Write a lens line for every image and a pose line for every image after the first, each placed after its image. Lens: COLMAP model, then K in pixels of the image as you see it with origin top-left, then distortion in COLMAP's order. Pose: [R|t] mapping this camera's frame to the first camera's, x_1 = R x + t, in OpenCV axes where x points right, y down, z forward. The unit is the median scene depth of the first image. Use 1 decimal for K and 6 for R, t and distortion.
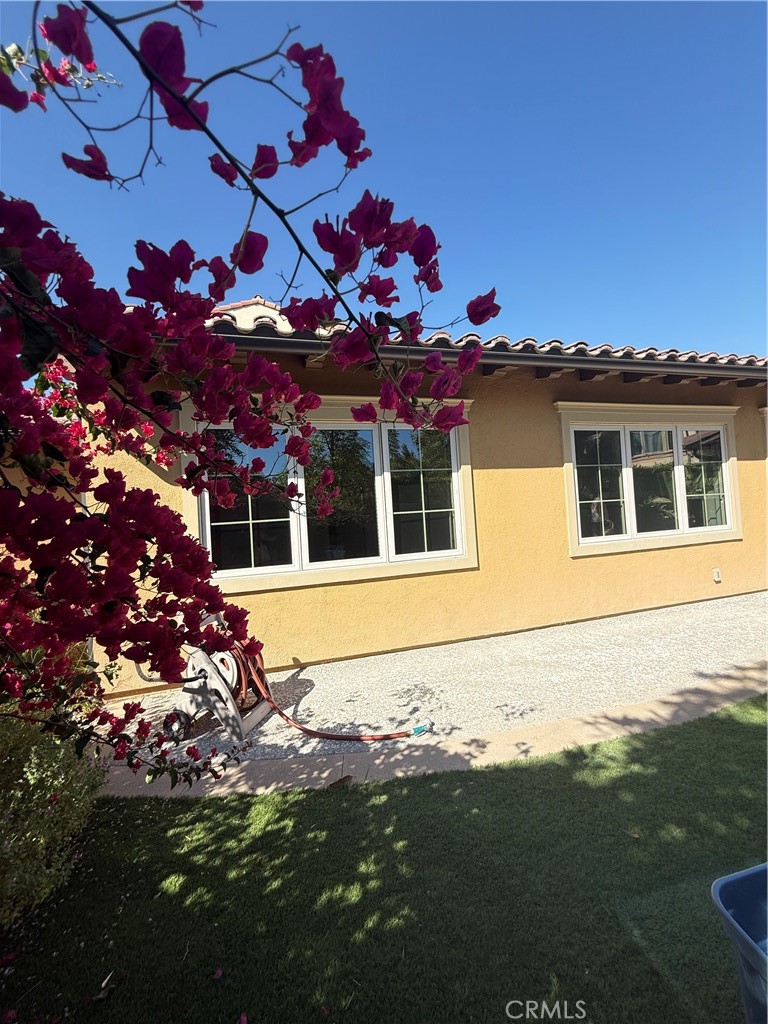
lens RADIAL K [[407.4, 0, 383.1], [0, 407.4, 514.5], [0, 0, 1]] dist [-0.000934, 0.000184]
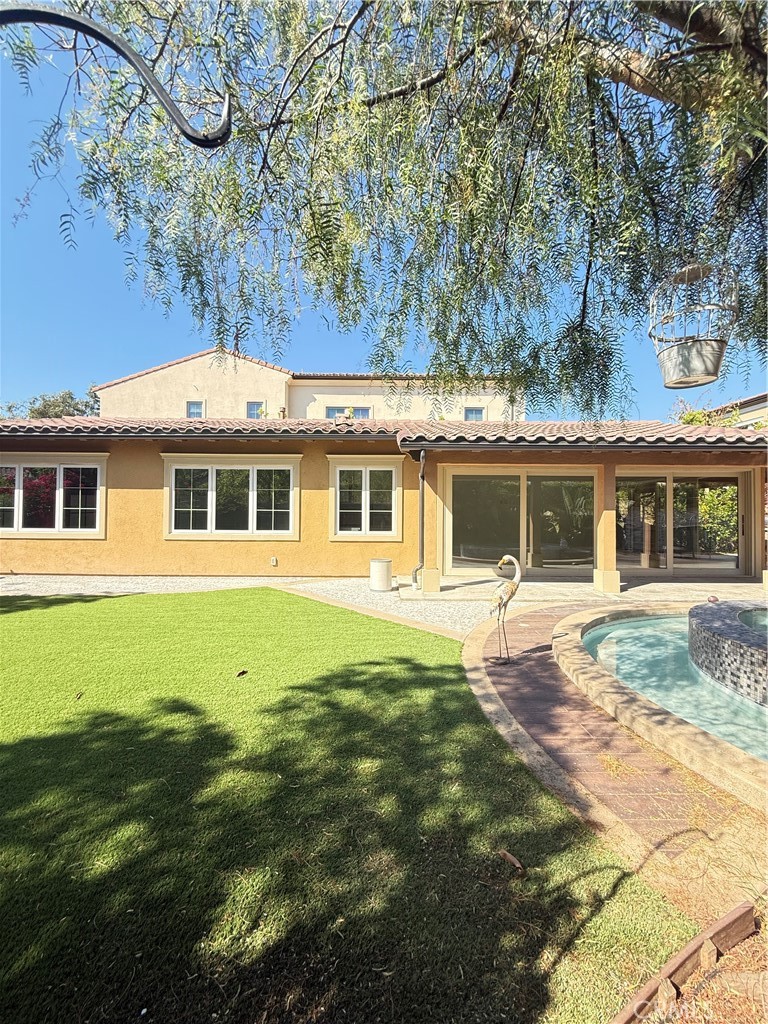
lens RADIAL K [[407.4, 0, 383.5], [0, 407.4, 516.7], [0, 0, 1]] dist [-0.000934, 0.000184]
pose [[0.947472, 0.071708, -0.311696, 1.871916], [-0.066204, 0.997407, 0.028216, -0.107621], [0.312911, -0.006098, 0.949763, -0.396084]]
